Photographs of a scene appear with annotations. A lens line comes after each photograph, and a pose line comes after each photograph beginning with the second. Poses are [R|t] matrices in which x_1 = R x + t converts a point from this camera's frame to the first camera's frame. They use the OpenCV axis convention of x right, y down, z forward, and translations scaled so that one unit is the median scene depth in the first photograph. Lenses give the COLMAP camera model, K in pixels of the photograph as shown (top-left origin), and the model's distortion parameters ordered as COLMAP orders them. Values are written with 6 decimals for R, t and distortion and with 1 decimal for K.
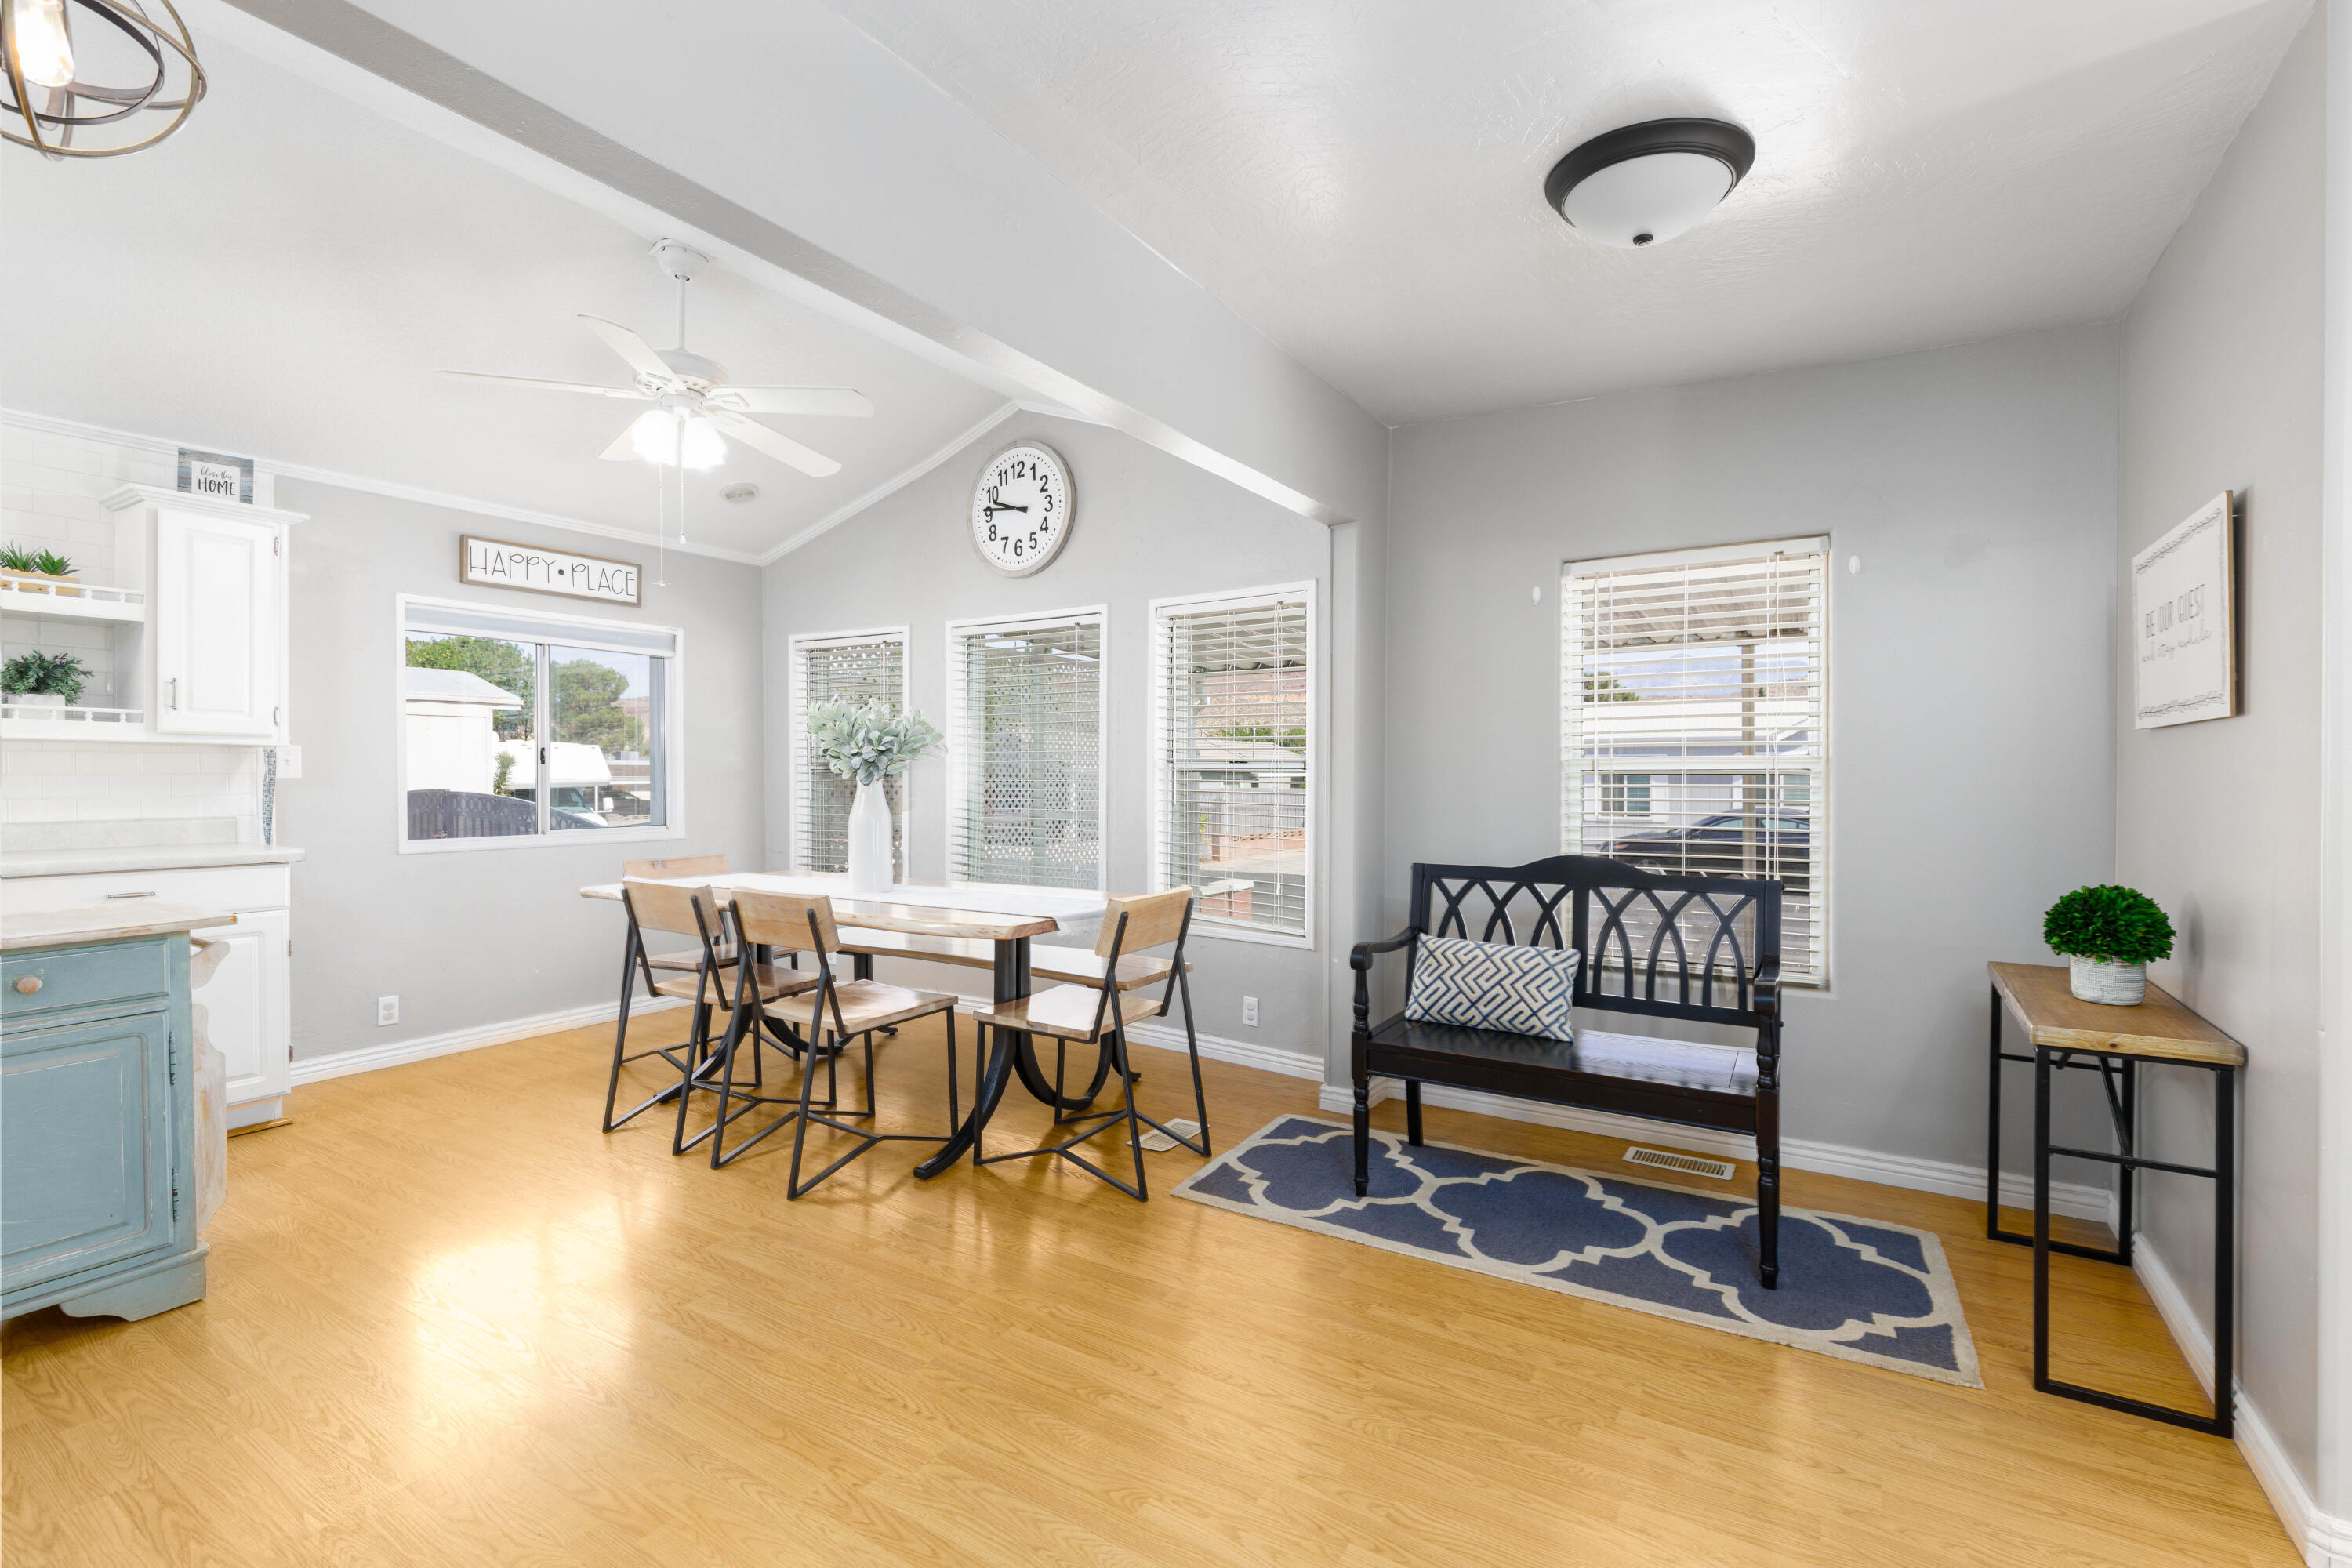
lens RADIAL K [[1055.3, 0, 1186.9], [0, 1055.3, 768.7], [0, 0, 1]] dist [-0.001553, 0.000138]
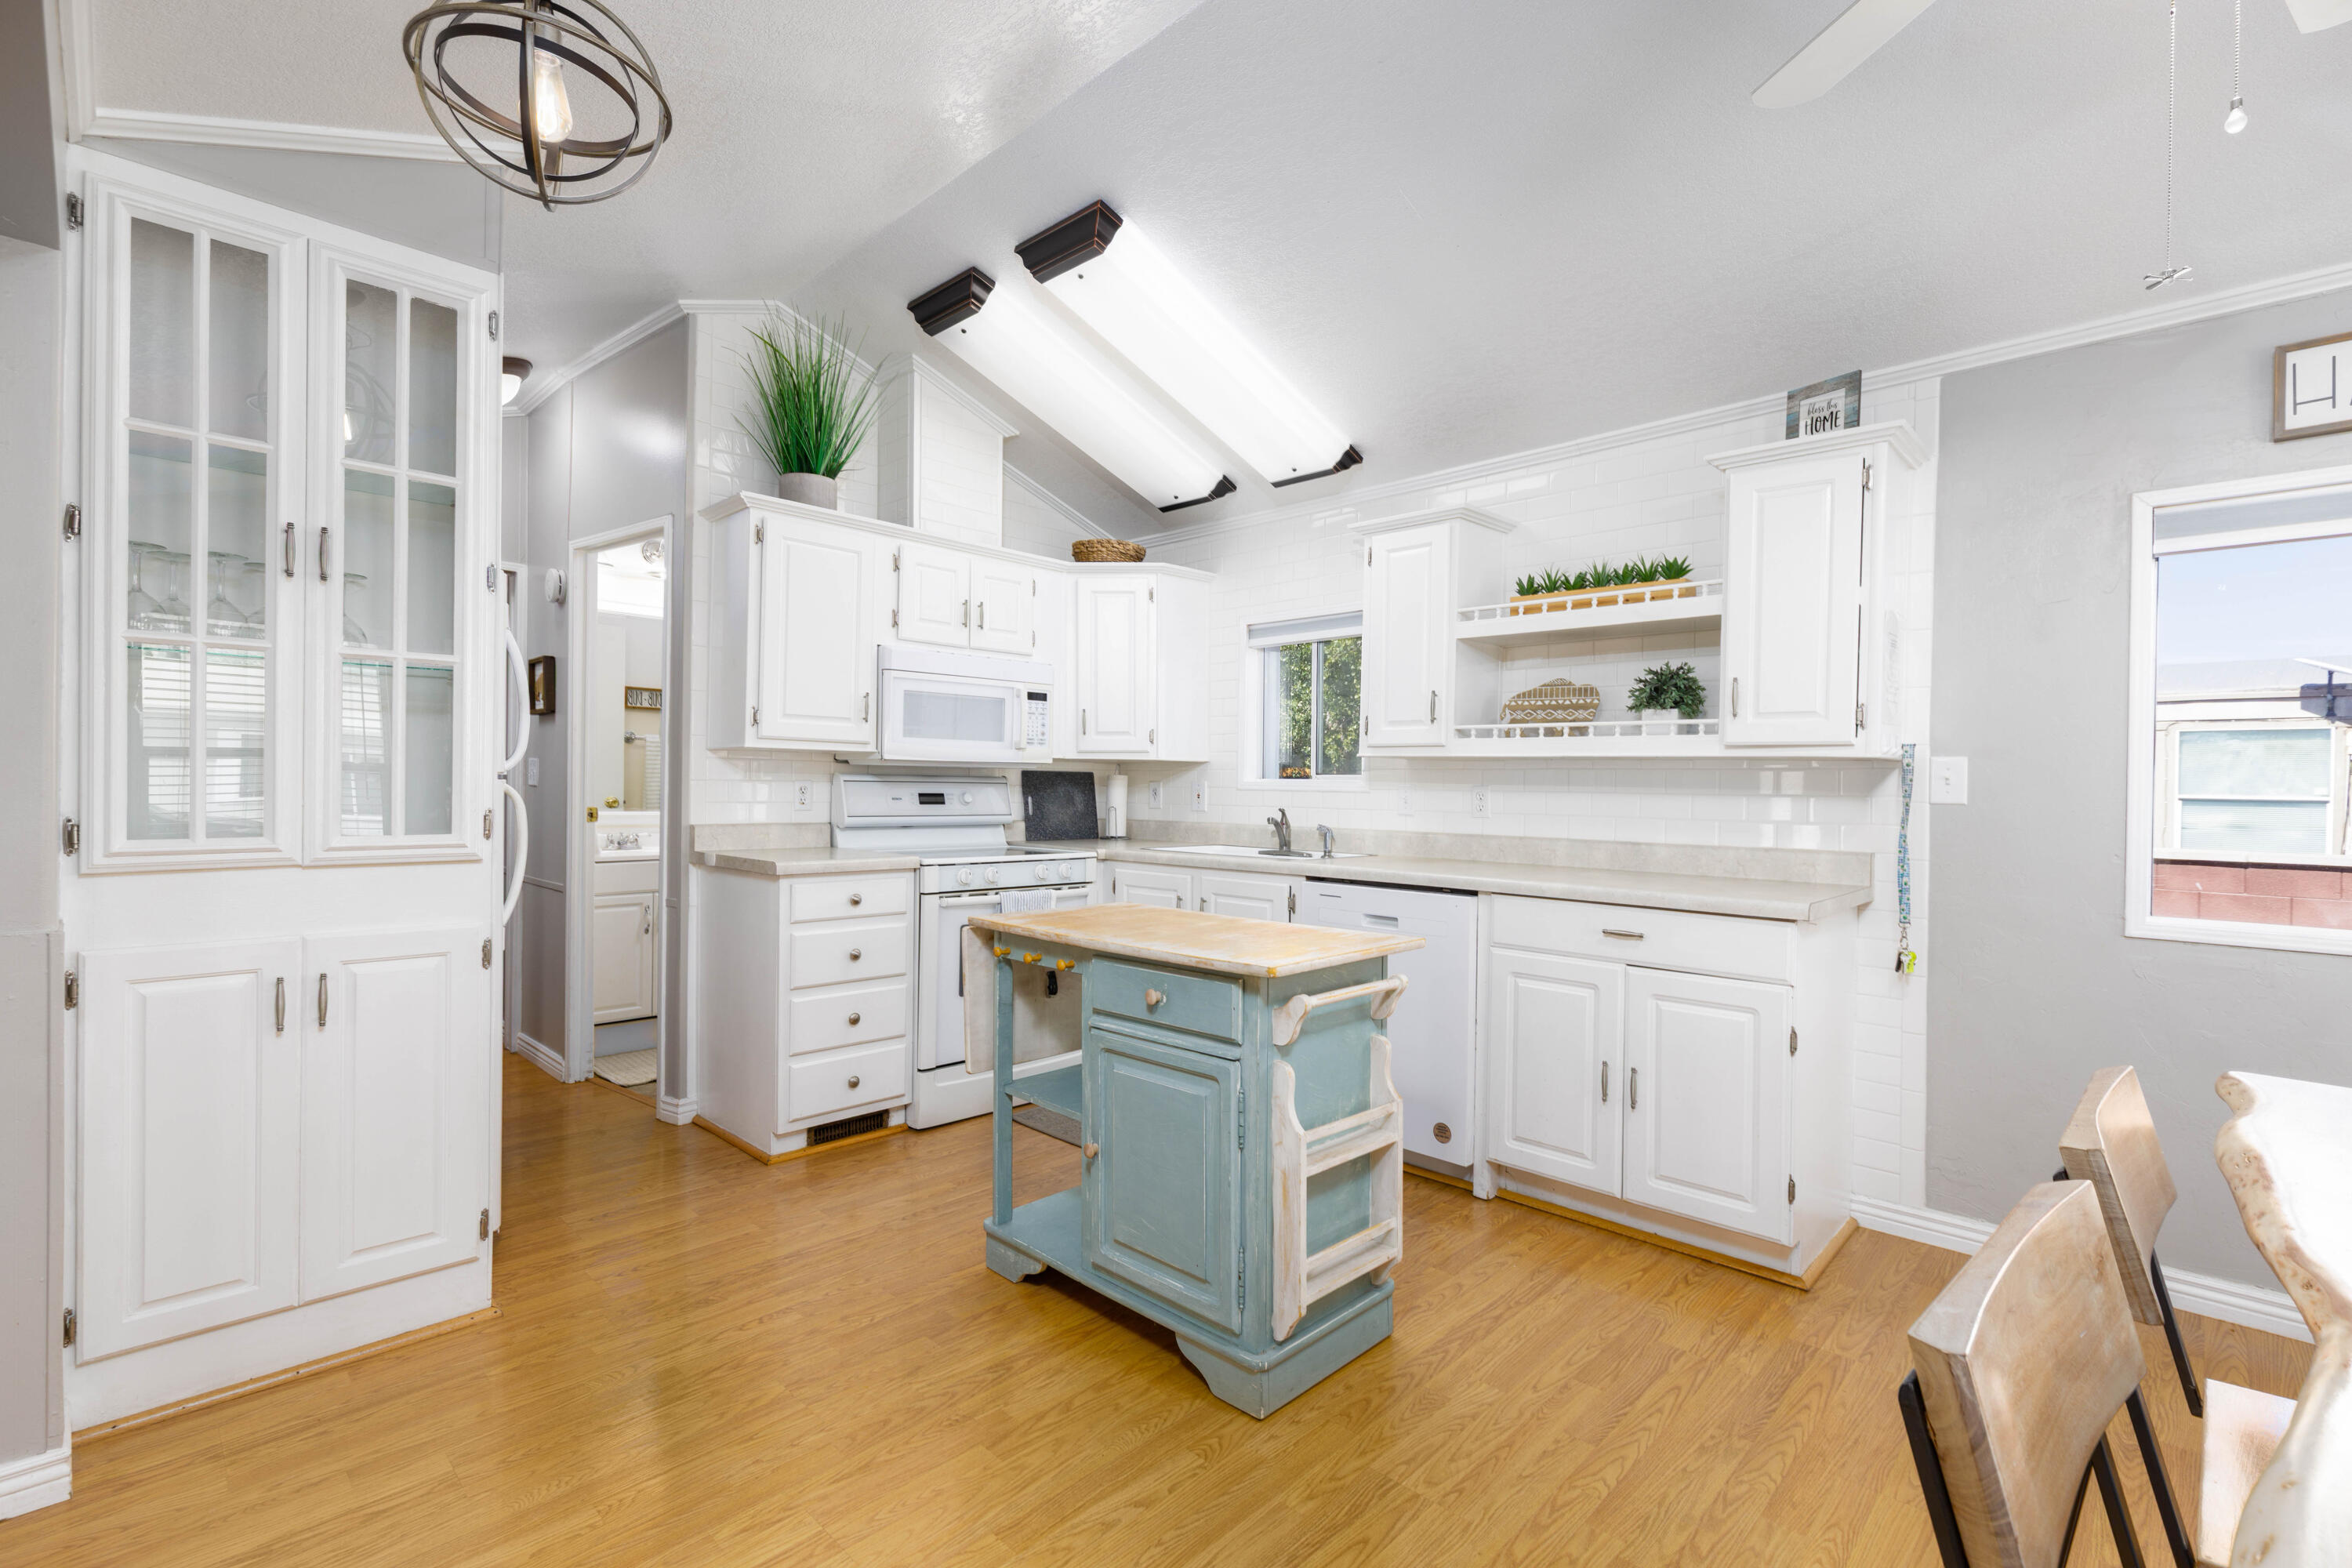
lens RADIAL K [[1055.3, 0, 1172.7], [0, 1055.3, 783.9], [0, 0, 1]] dist [-0.001553, 0.000138]
pose [[-0.213784, 0.000624, -0.976881, -0.066351], [-0.008492, 0.999961, 0.002497, -0.001583], [0.976844, 0.008829, -0.213770, 0.713037]]
